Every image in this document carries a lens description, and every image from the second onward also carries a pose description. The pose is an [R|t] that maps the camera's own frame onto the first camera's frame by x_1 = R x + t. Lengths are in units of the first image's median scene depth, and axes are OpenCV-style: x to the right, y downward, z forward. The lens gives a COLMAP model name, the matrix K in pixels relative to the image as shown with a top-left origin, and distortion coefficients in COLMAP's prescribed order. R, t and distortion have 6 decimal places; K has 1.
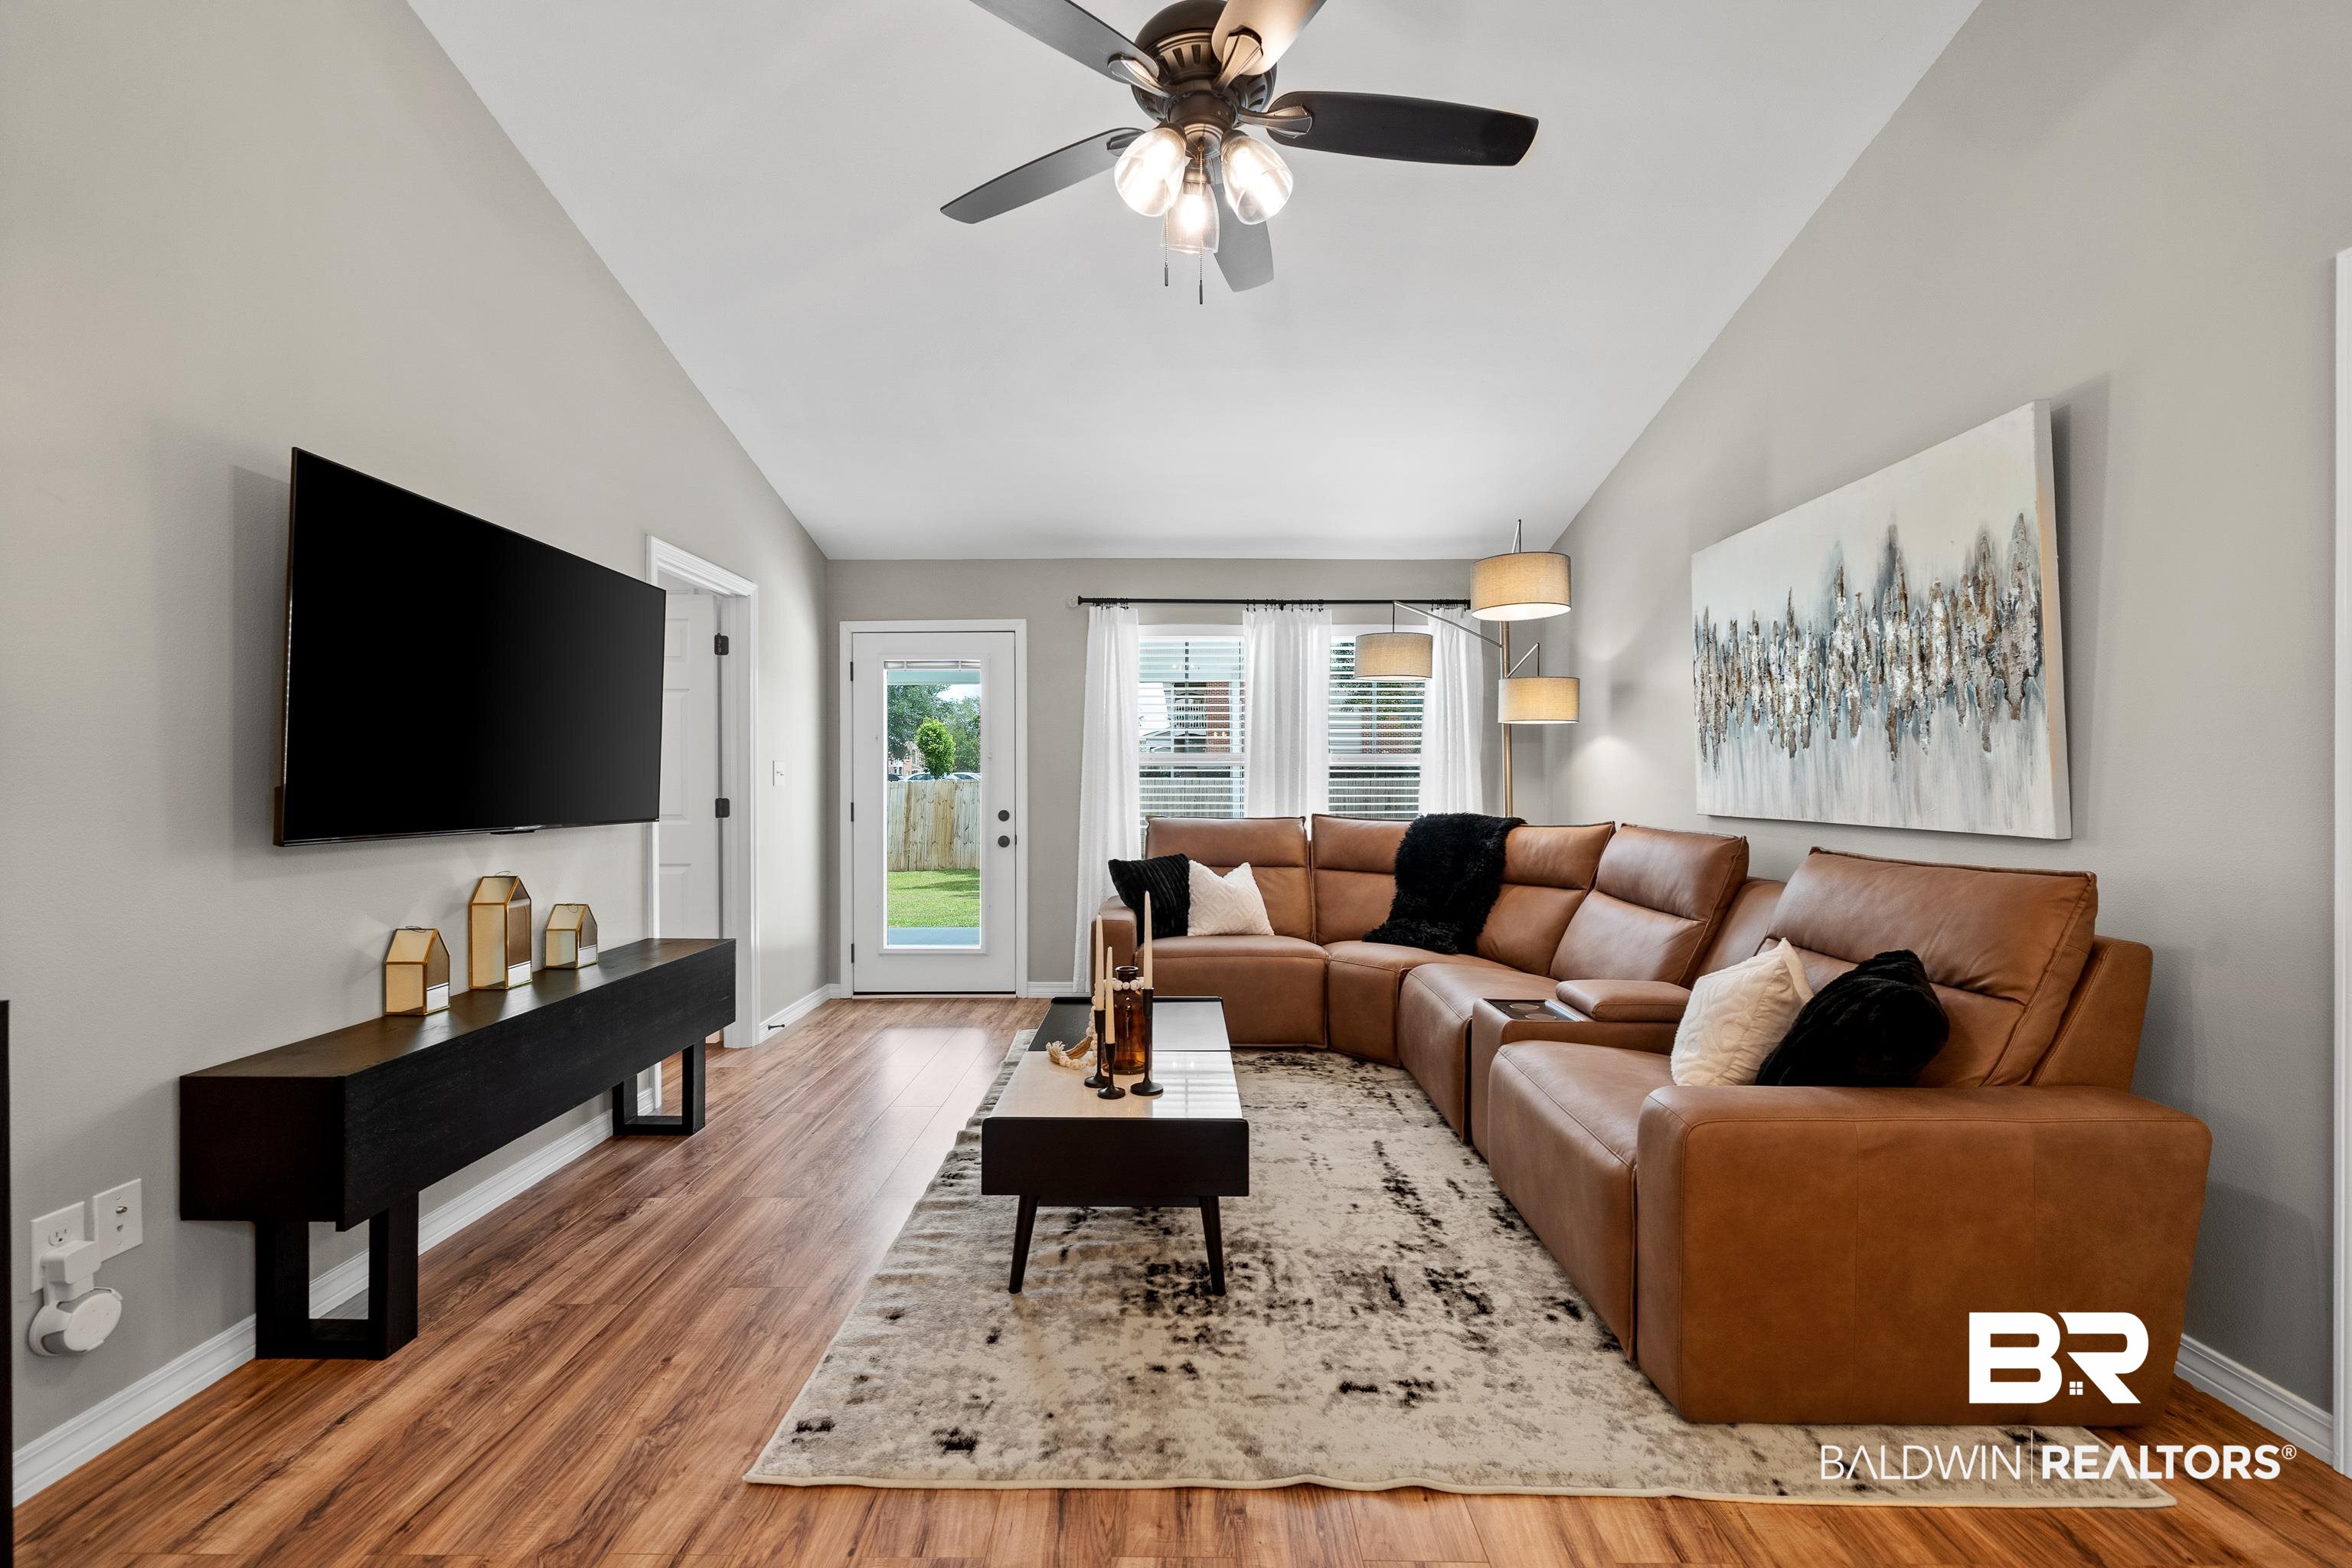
lens RADIAL K [[965.9, 0, 1160.1], [0, 965.9, 784.5], [0, 0, 1]] dist [0.000525, -0.001435]
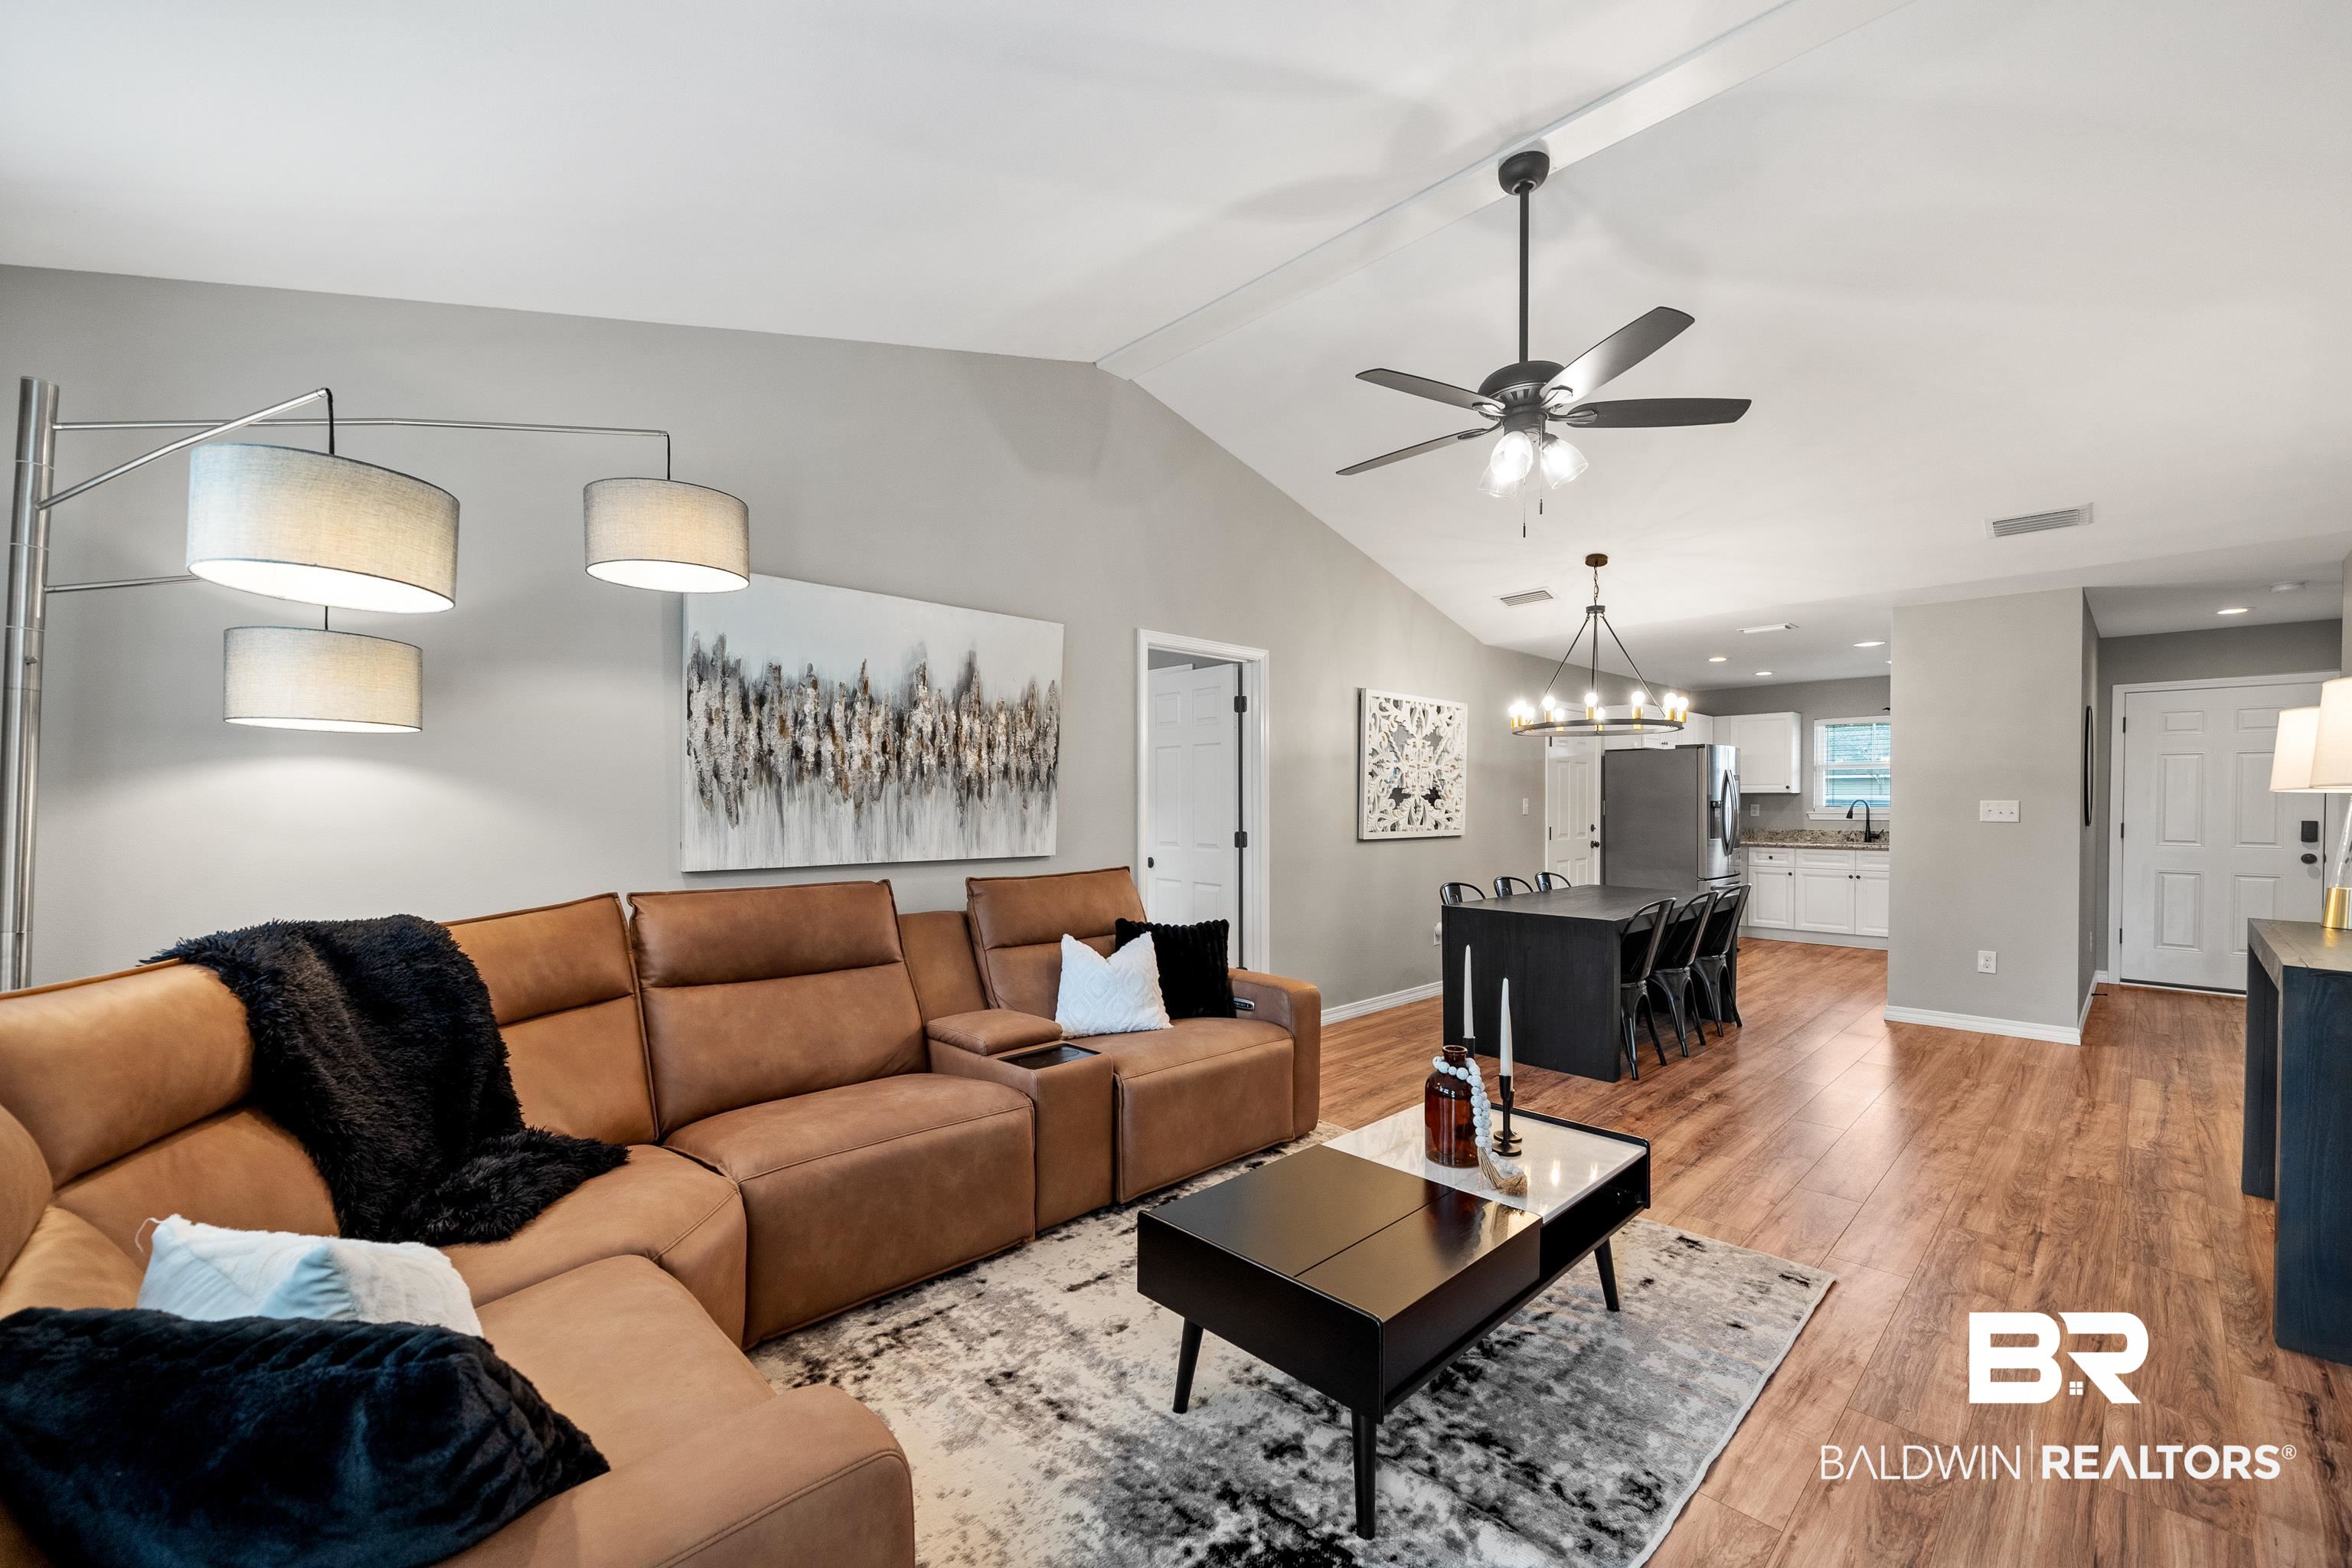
lens RADIAL K [[965.9, 0, 1175.8], [0, 965.9, 818.2], [0, 0, 1]] dist [0.000525, -0.001435]
pose [[-0.717785, -0.009296, 0.696203, -0.416906], [0.003375, 0.999853, 0.016831, -0.035374], [-0.696256, 0.014431, -0.717648, 1.610253]]
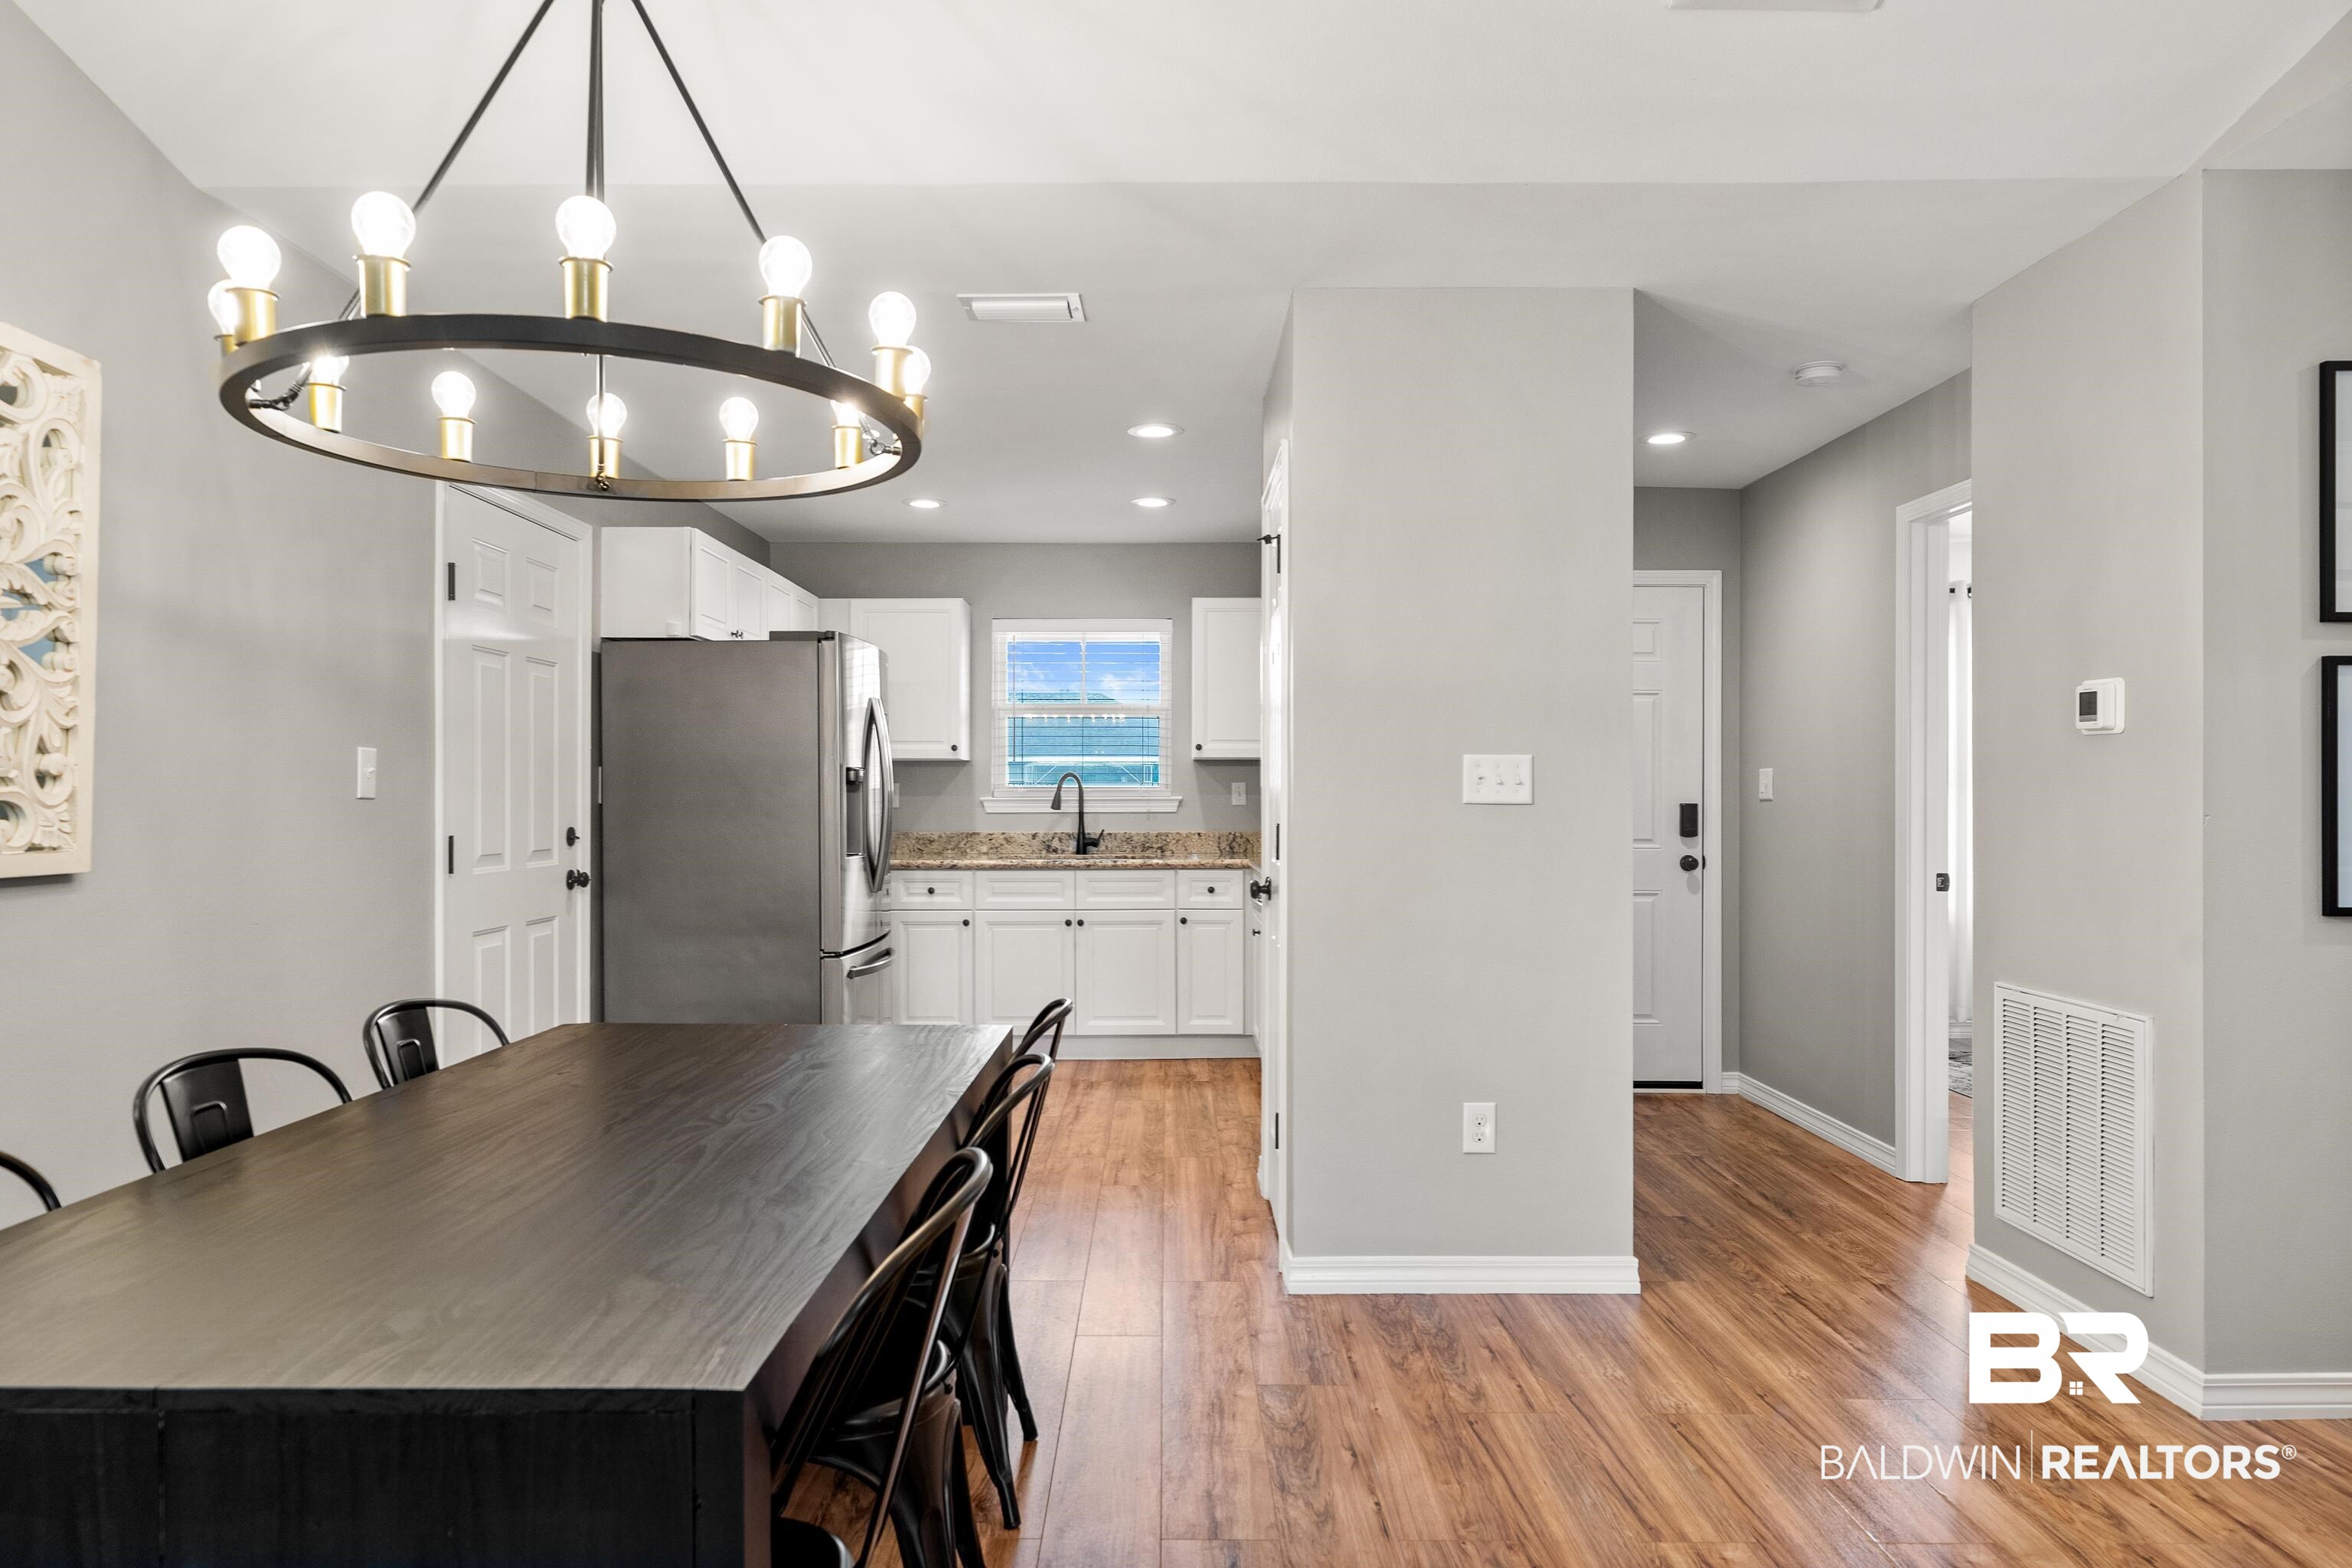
lens RADIAL K [[1532.6, 0, 1168.6], [0, 1532.6, 795.1], [0, 0, 1]] dist [-0.006059, -0.000717]
pose [[-0.999855, 0.003668, -0.016658, 0.031873], [0.003657, 0.999993, 0.000707, -0.000734], [0.016661, 0.000646, -0.999861, 0.464512]]
